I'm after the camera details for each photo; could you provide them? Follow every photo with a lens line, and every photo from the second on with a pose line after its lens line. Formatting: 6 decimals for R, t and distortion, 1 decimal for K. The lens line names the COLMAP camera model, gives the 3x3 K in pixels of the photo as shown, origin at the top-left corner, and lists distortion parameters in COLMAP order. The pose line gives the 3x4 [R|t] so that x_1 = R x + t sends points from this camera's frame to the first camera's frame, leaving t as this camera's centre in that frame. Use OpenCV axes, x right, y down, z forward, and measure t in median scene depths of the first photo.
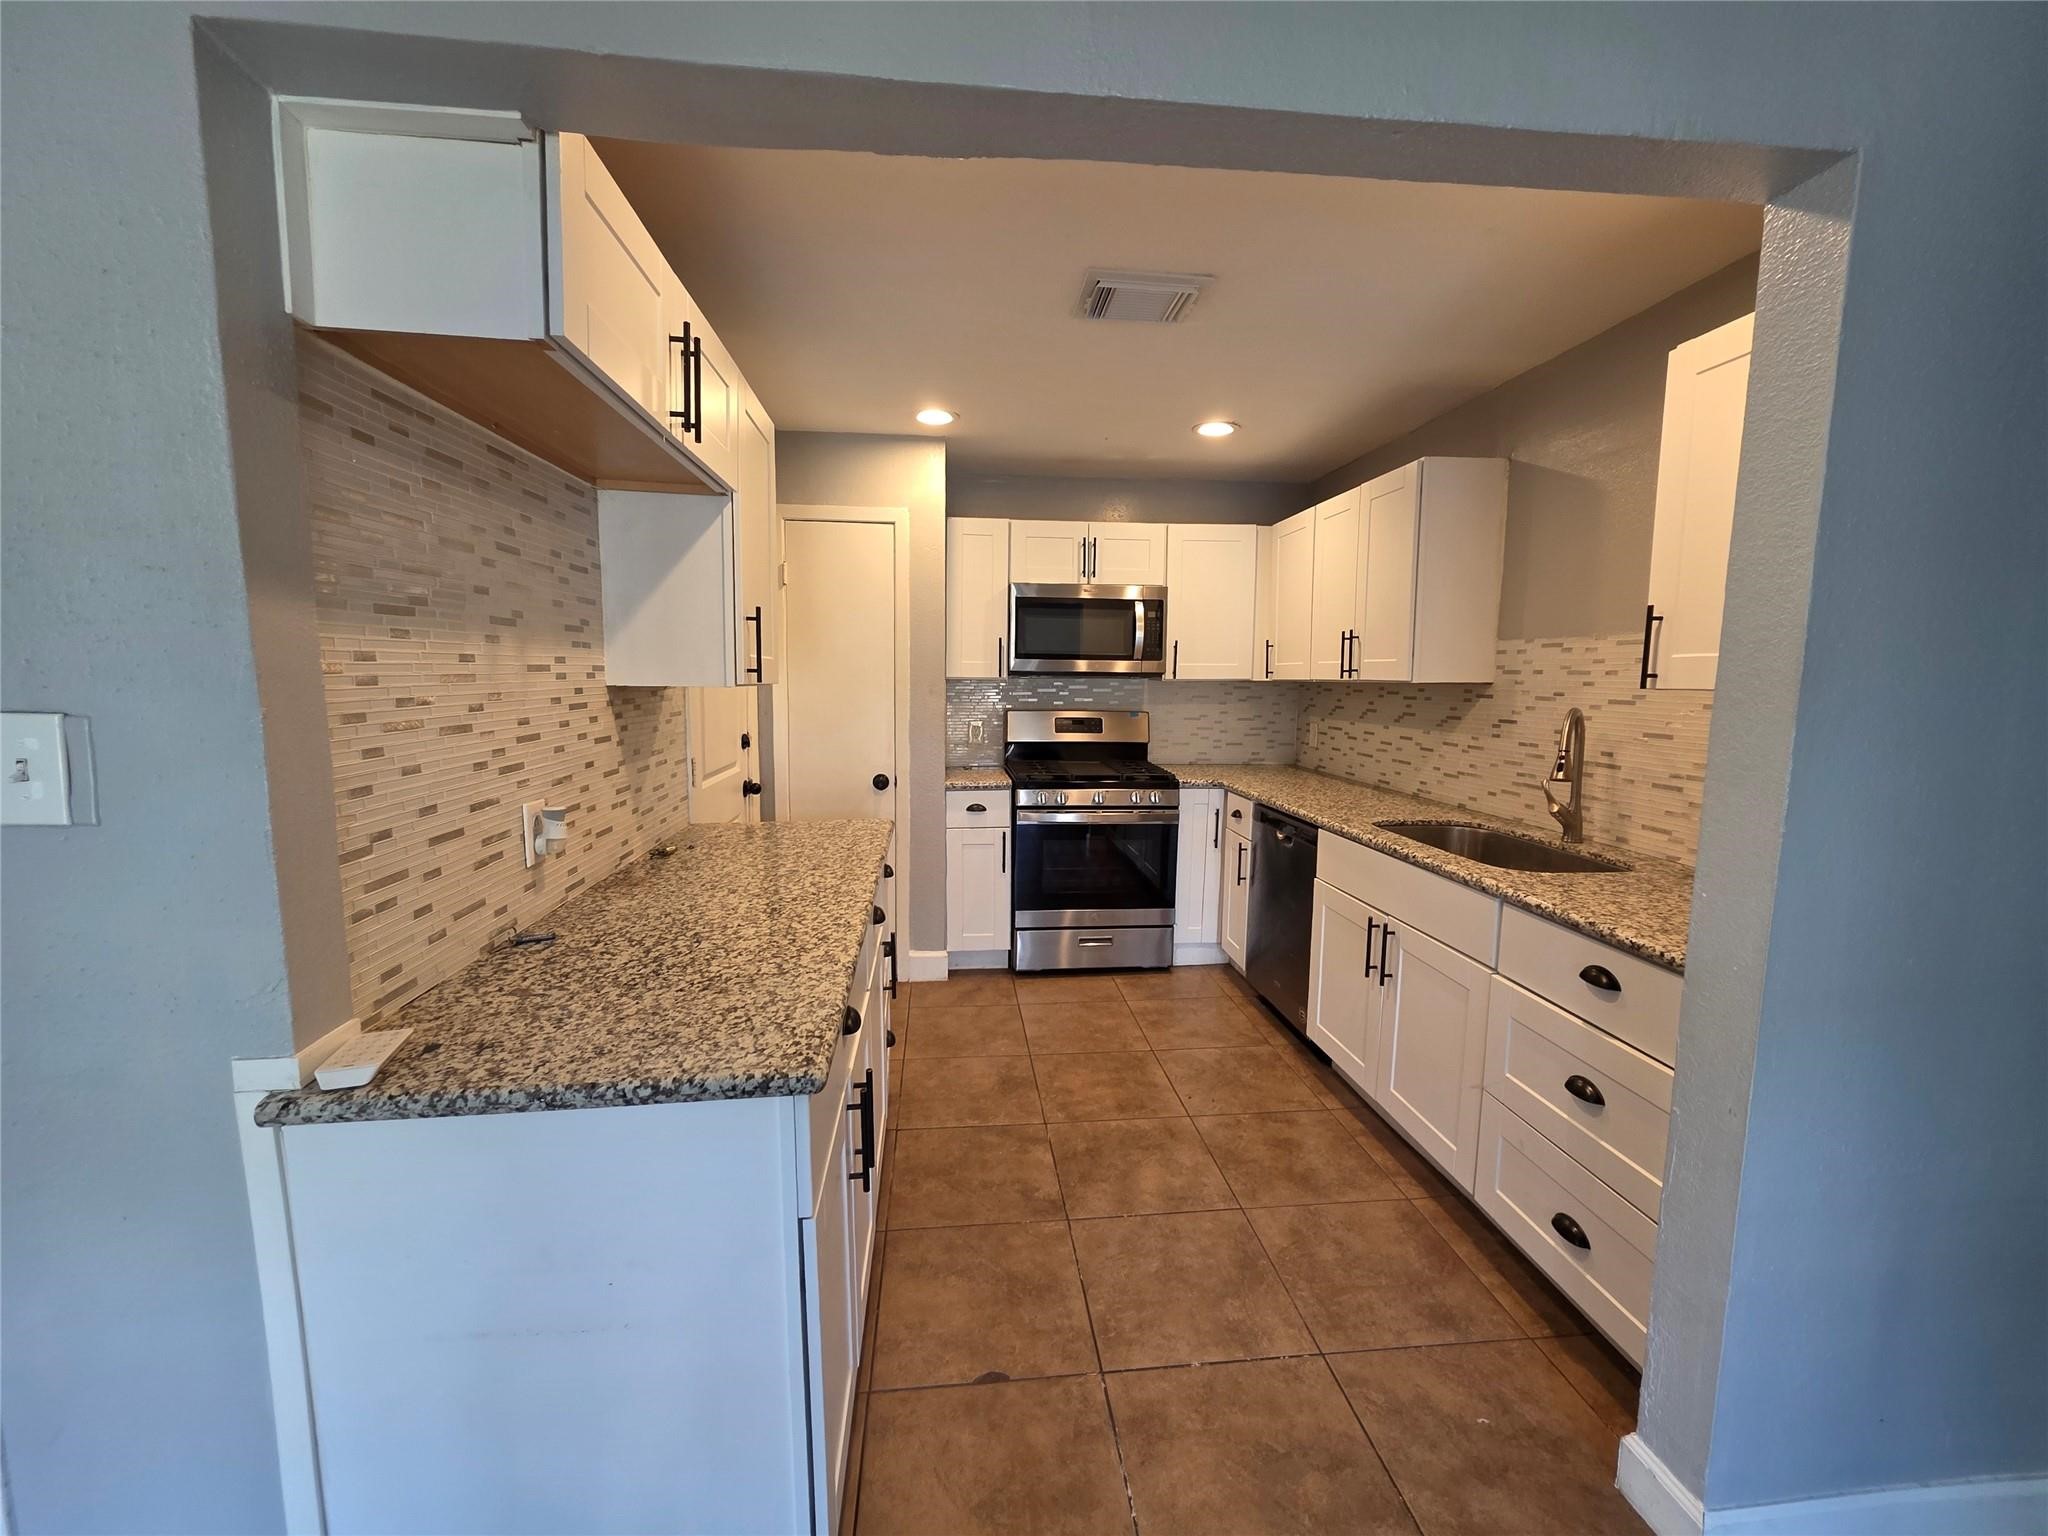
lens RADIAL K [[812.8, 0, 1015.2], [0, 812.8, 760.4], [0, 0, 1]] dist [0.001765, 0.000314]
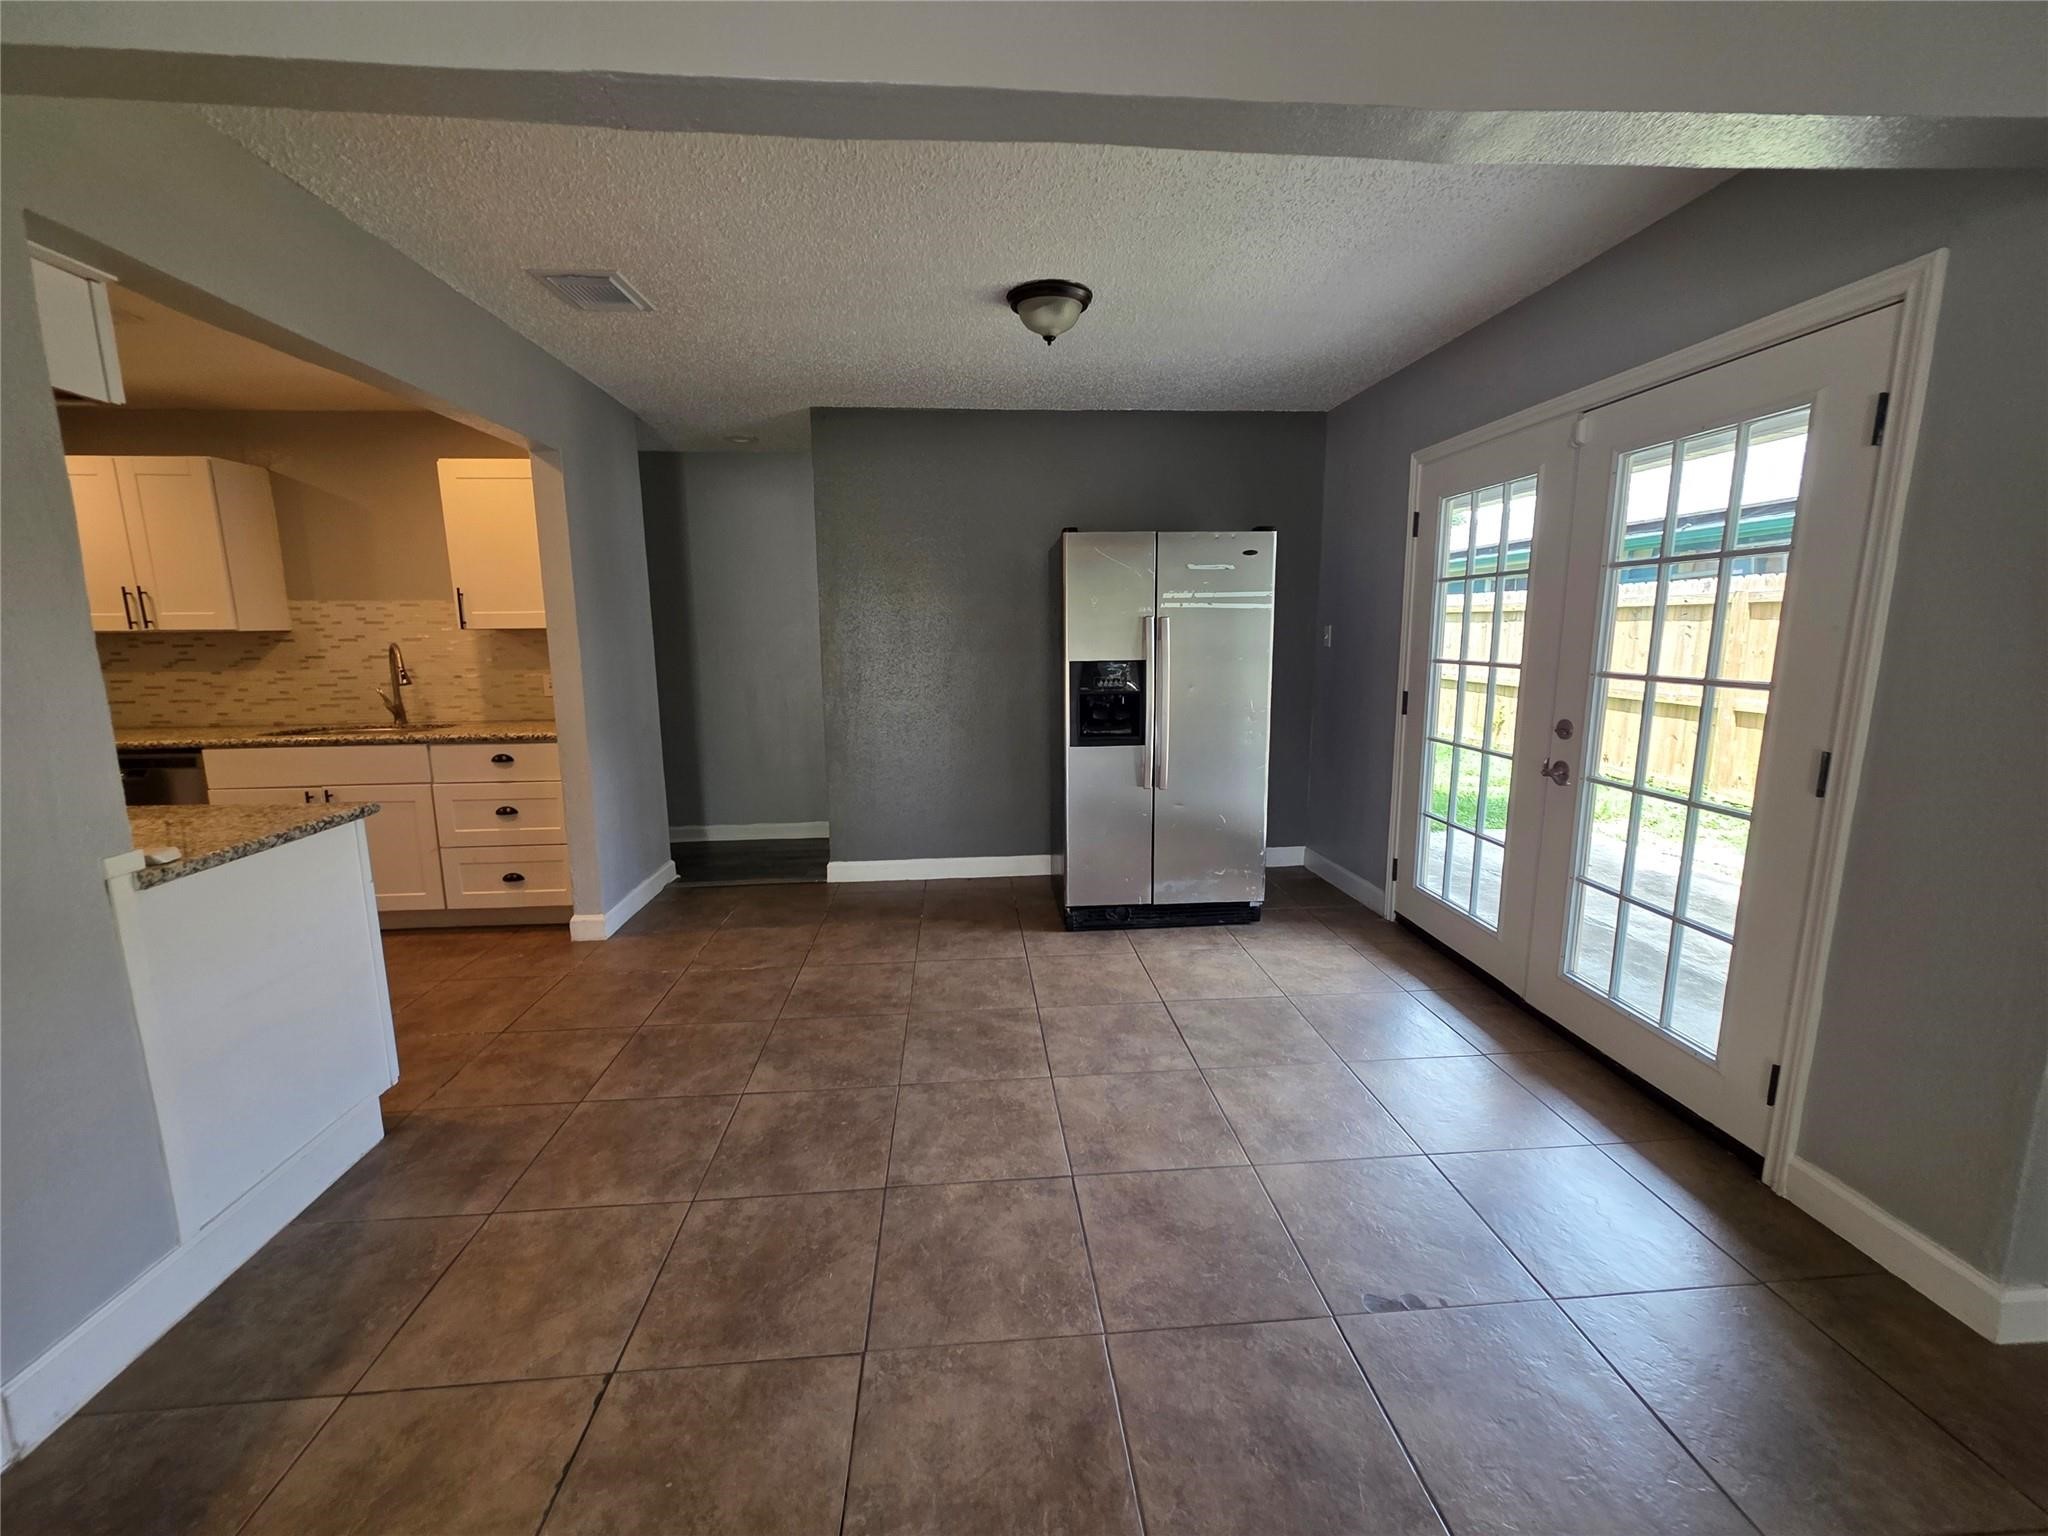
lens RADIAL K [[812.8, 0, 1021.6], [0, 812.8, 758.9], [0, 0, 1]] dist [0.001765, 0.000314]
pose [[0.014181, -0.159193, 0.987146, -0.853673], [0.116492, 0.980785, 0.156494, 0.050550], [-0.993090, 0.112776, 0.032454, -0.279749]]
